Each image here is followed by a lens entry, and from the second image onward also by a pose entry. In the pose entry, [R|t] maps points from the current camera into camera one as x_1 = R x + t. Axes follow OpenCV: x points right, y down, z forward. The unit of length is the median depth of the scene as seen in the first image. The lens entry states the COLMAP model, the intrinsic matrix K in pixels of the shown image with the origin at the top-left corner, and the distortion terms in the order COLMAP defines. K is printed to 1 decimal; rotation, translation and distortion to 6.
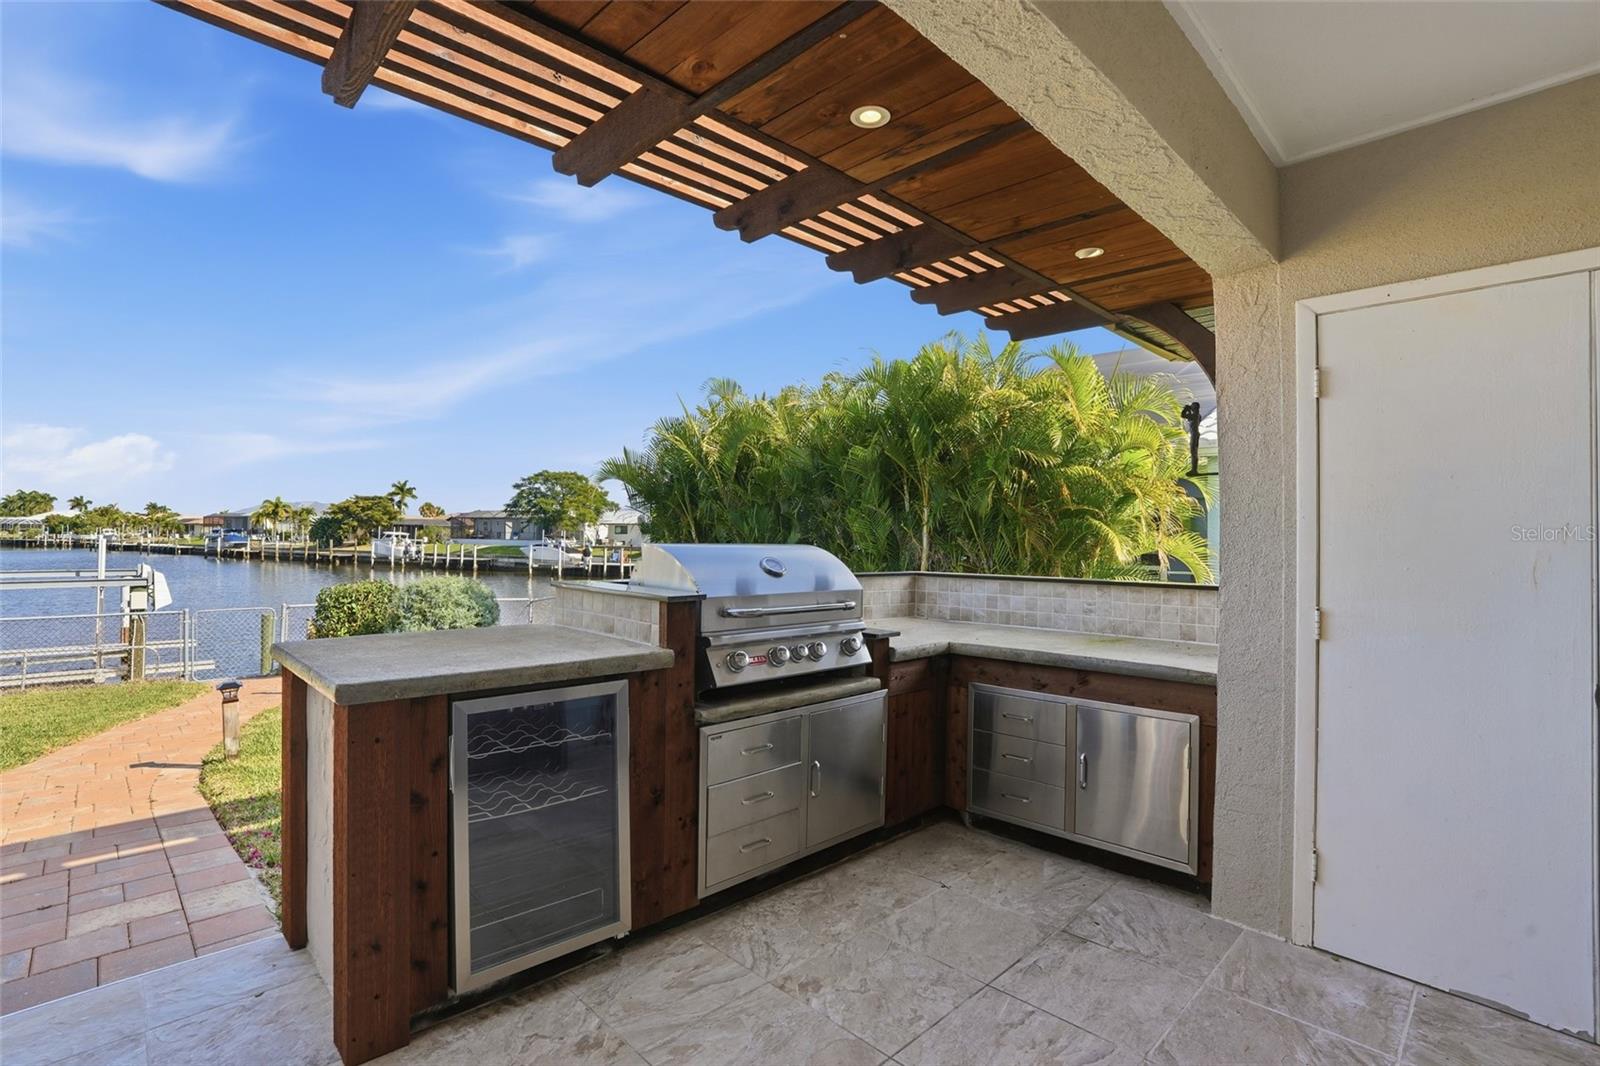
lens RADIAL K [[742.1, 0, 777.7], [0, 742.1, 521.9], [0, 0, 1]] dist [-0.057156, 0.015367]
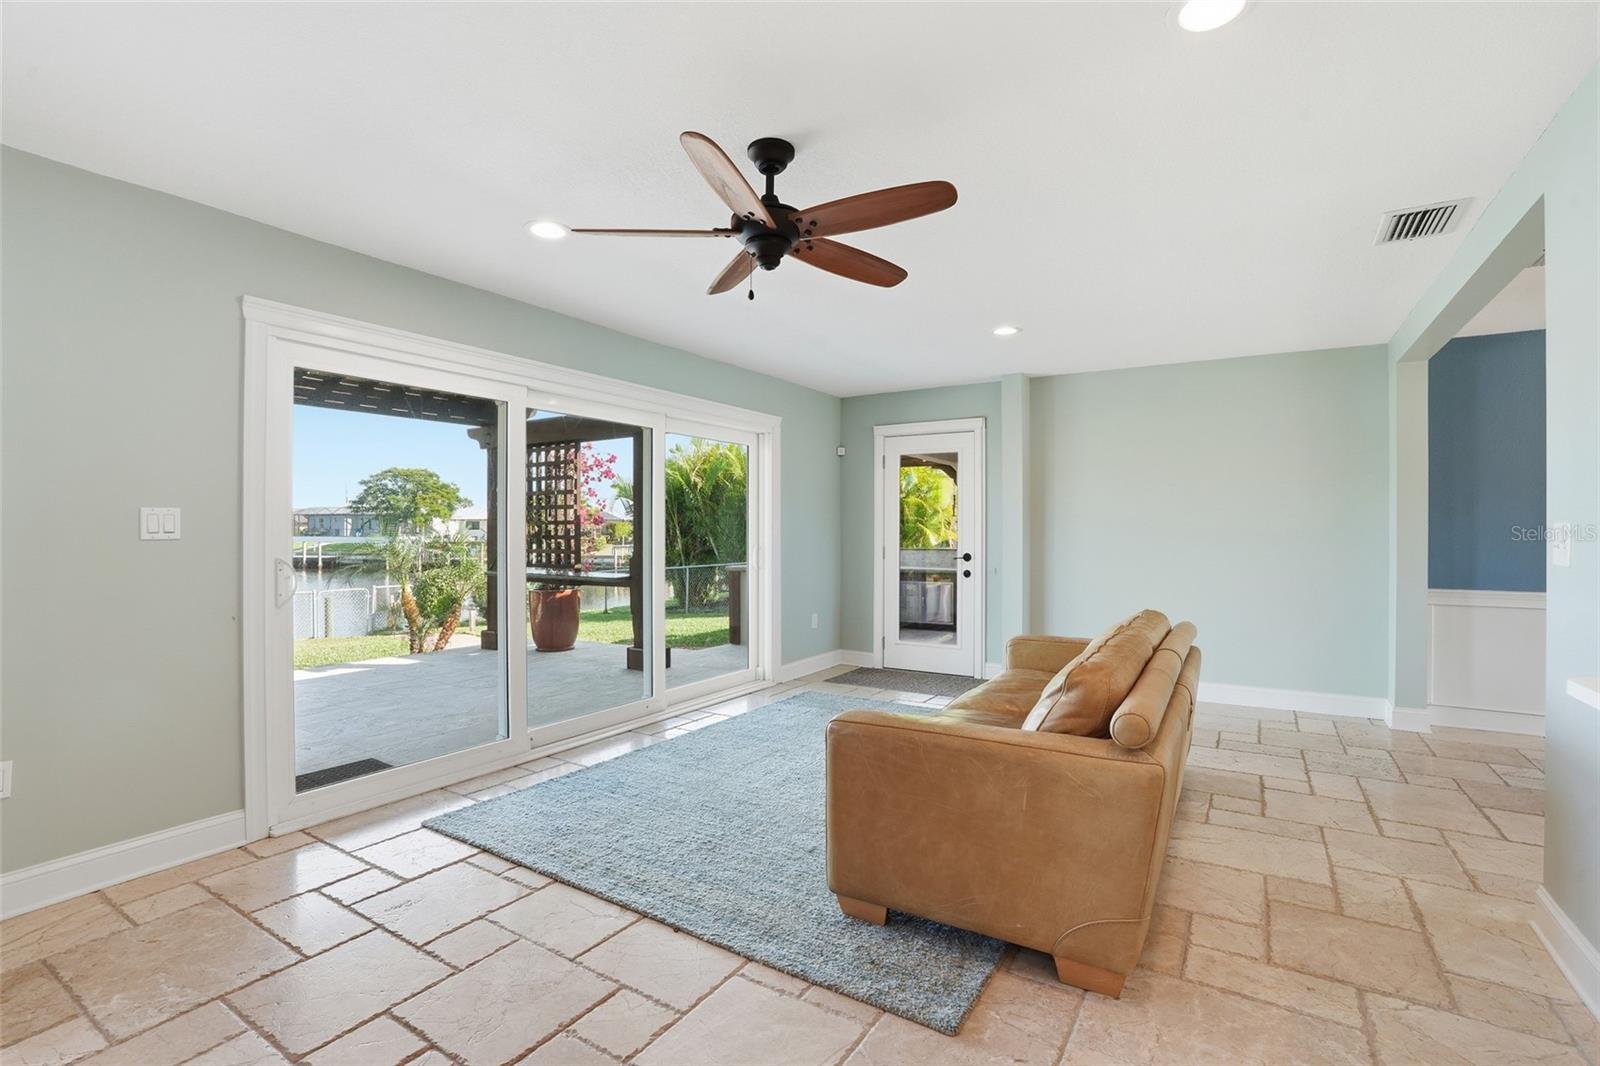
lens RADIAL K [[742.1, 0, 790.9], [0, 742.1, 529.8], [0, 0, 1]] dist [-0.057156, 0.015367]
pose [[0.967338, -0.008236, 0.253357, -0.045368], [0.003139, 0.999785, 0.020515, -0.003196], [-0.253471, -0.019050, 0.967155, -0.093316]]
